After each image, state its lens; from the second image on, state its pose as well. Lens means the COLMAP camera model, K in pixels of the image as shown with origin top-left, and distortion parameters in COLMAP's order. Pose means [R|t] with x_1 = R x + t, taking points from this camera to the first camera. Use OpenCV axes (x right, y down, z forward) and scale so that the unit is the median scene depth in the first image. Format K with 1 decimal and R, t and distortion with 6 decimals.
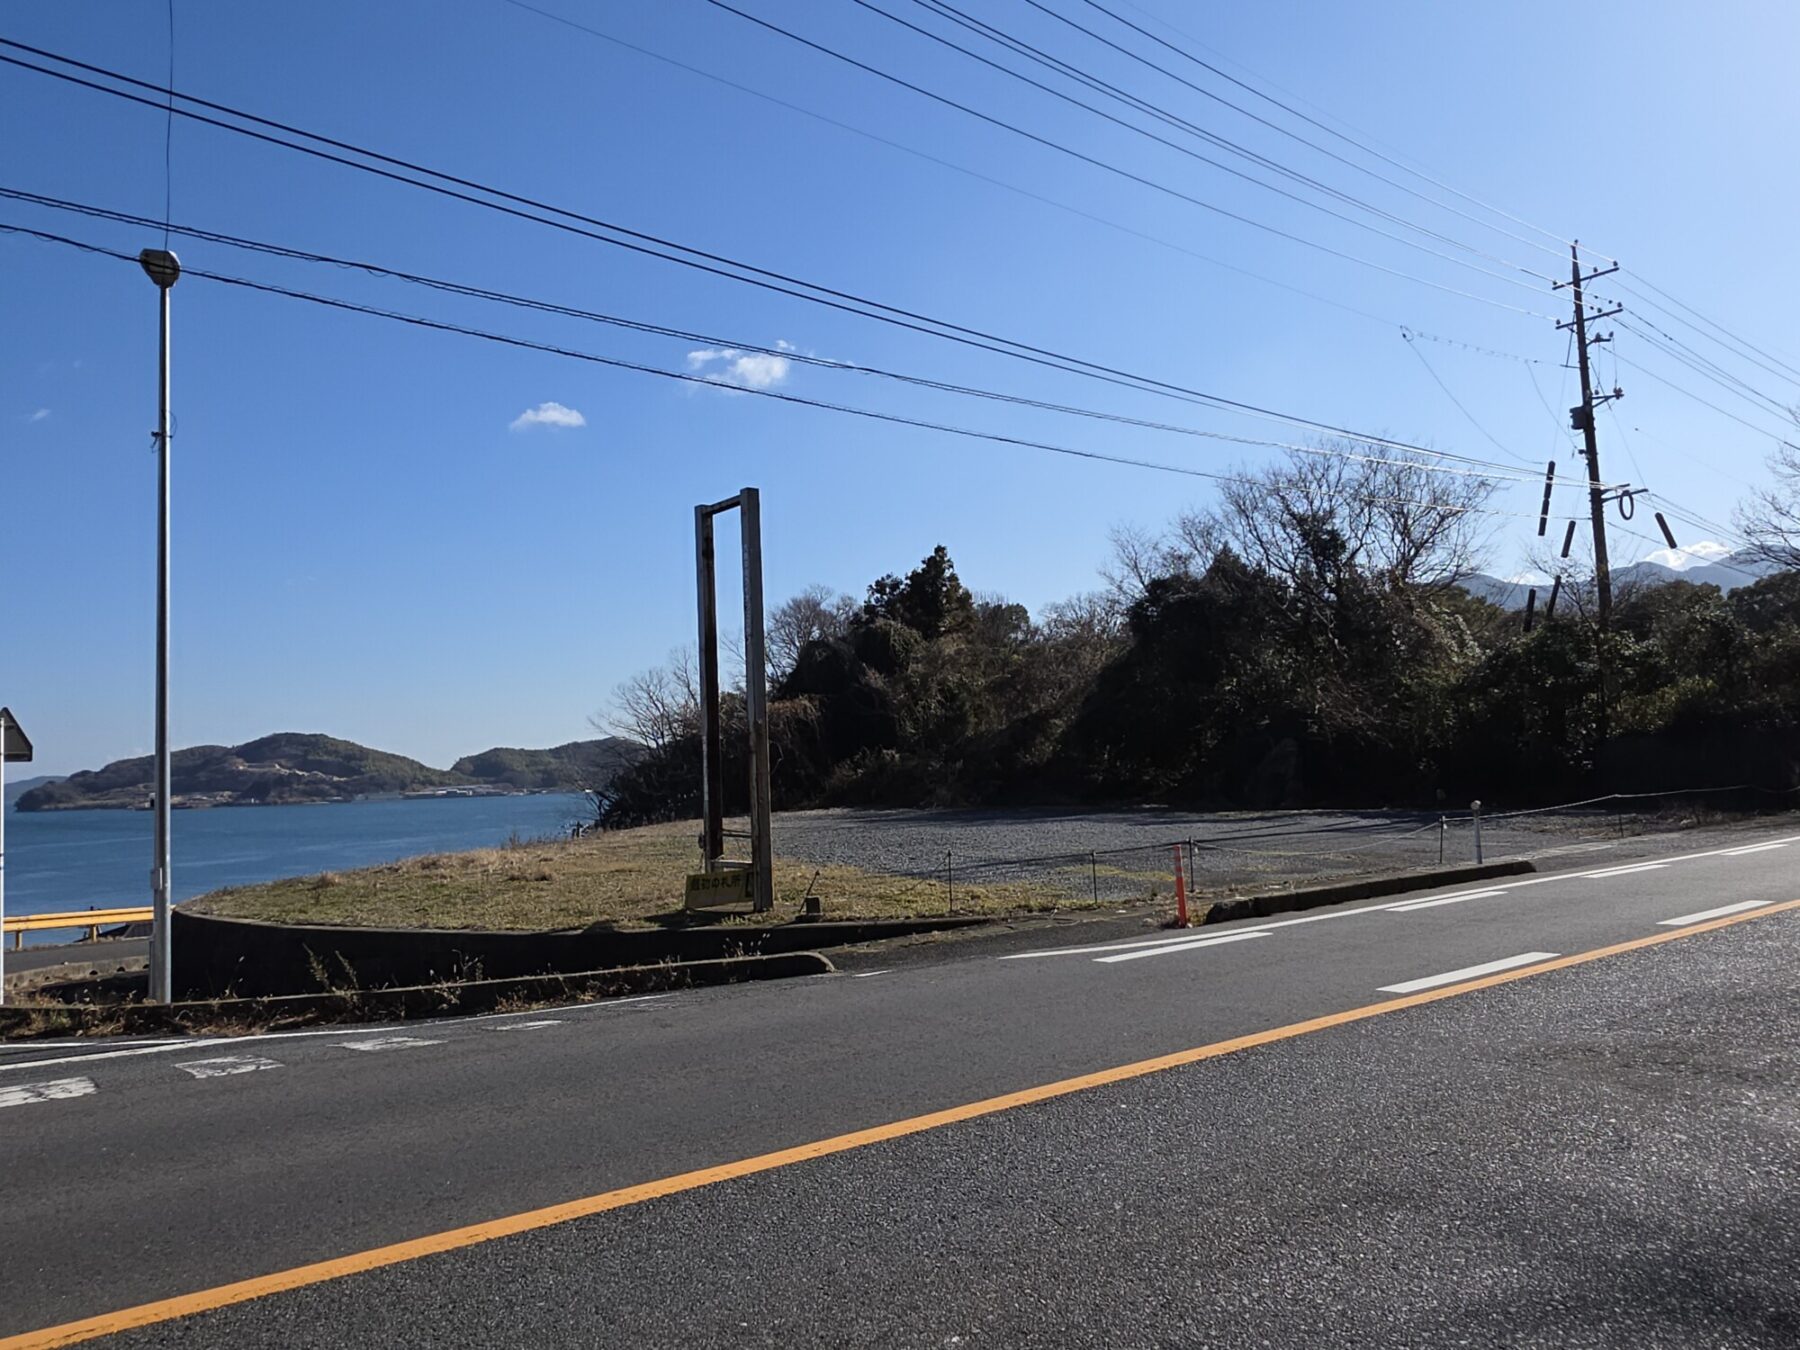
lens RADIAL K [[1289.3, 0, 897.9], [0, 1289.3, 679.2], [0, 0, 1]] dist [0.012637, 0.002280]
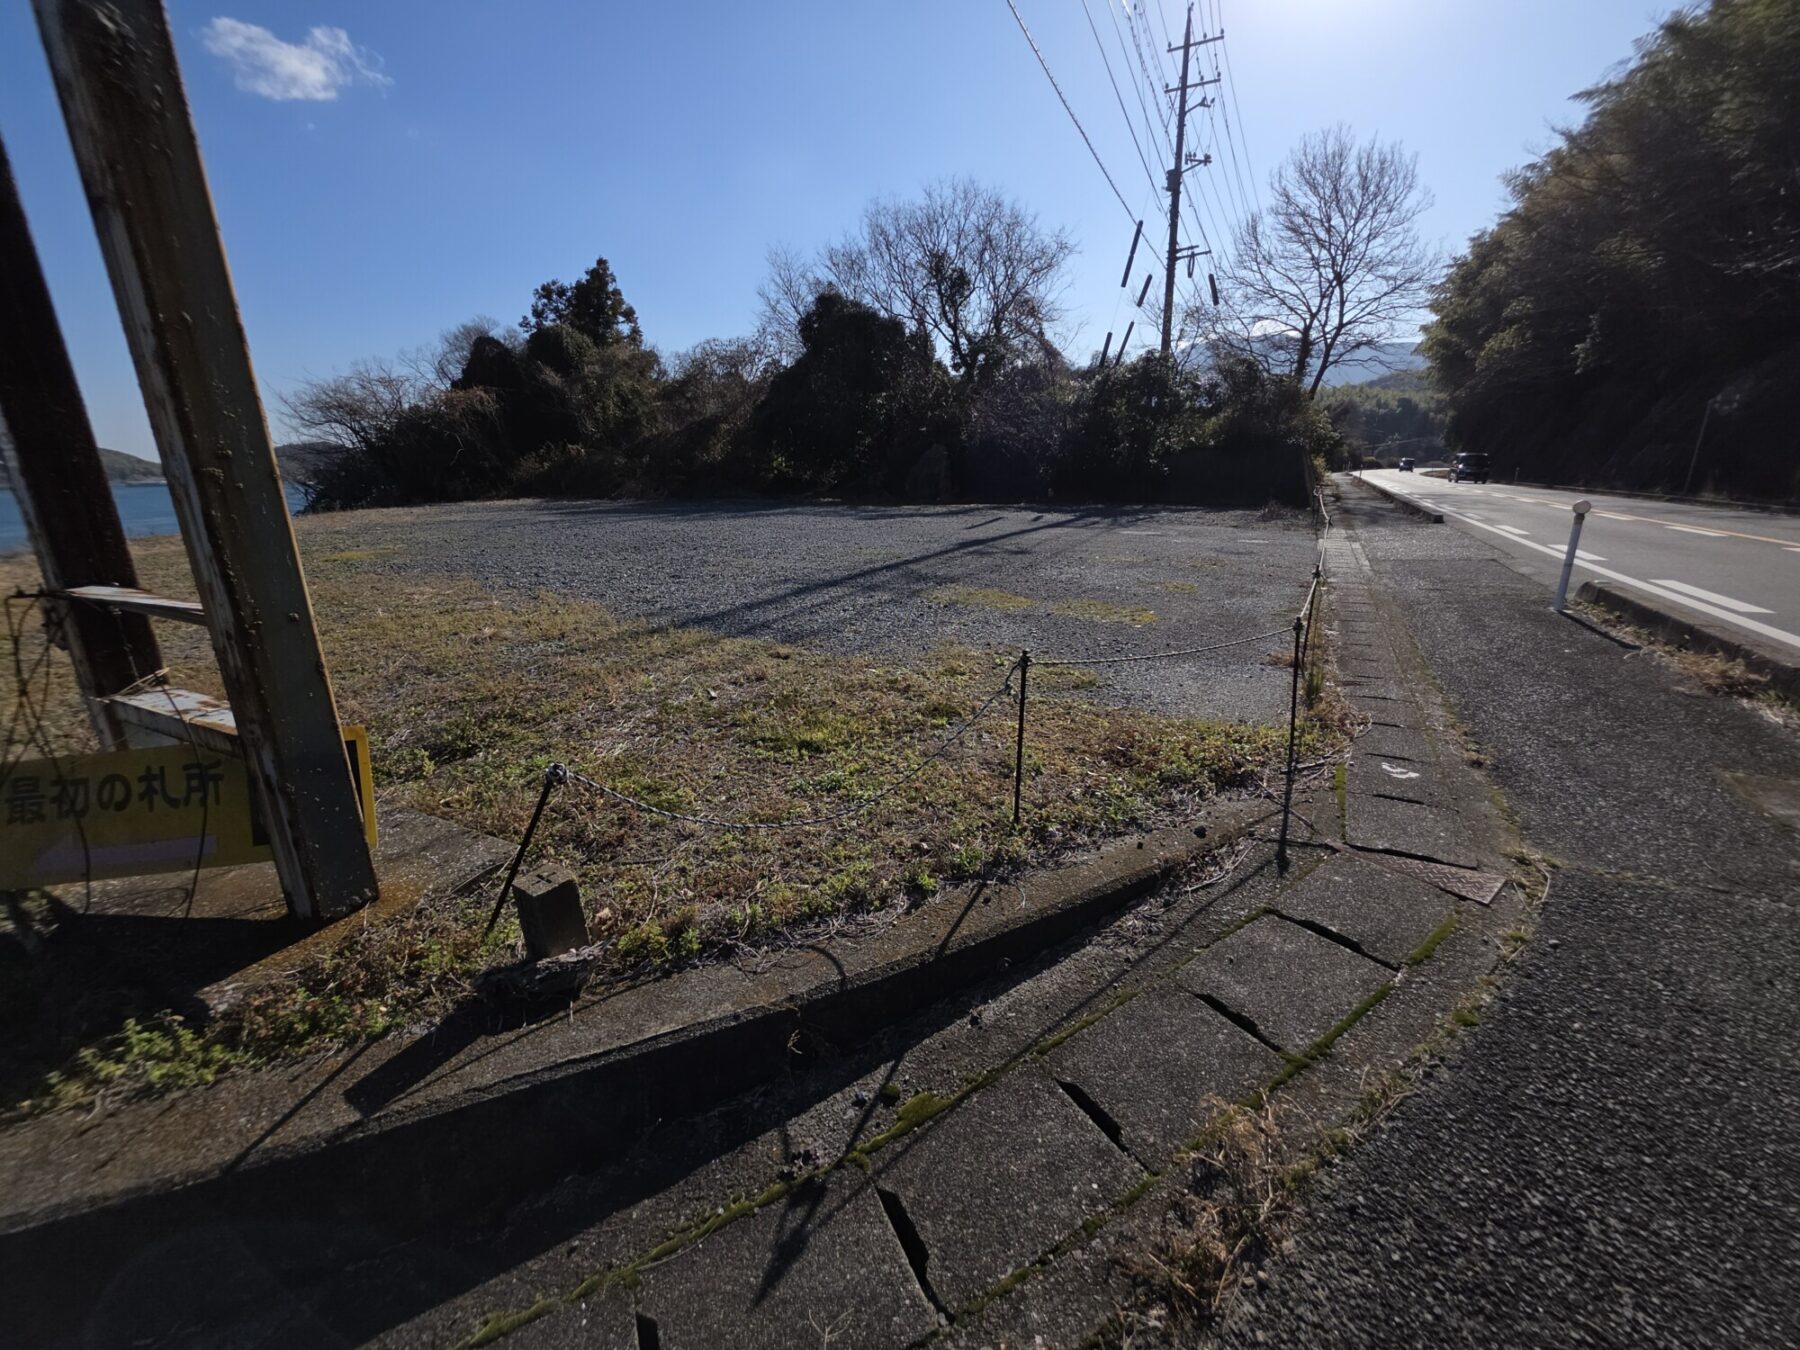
lens RADIAL K [[725.6, 0, 911.2], [0, 725.6, 674.6], [0, 0, 1]] dist [-0.003645, -0.000220]
pose [[0.906282, -0.089311, 0.413131, -0.018863], [-0.051947, 0.946476, 0.318565, 0.028185], [-0.419470, -0.310171, 0.853135, 0.288286]]
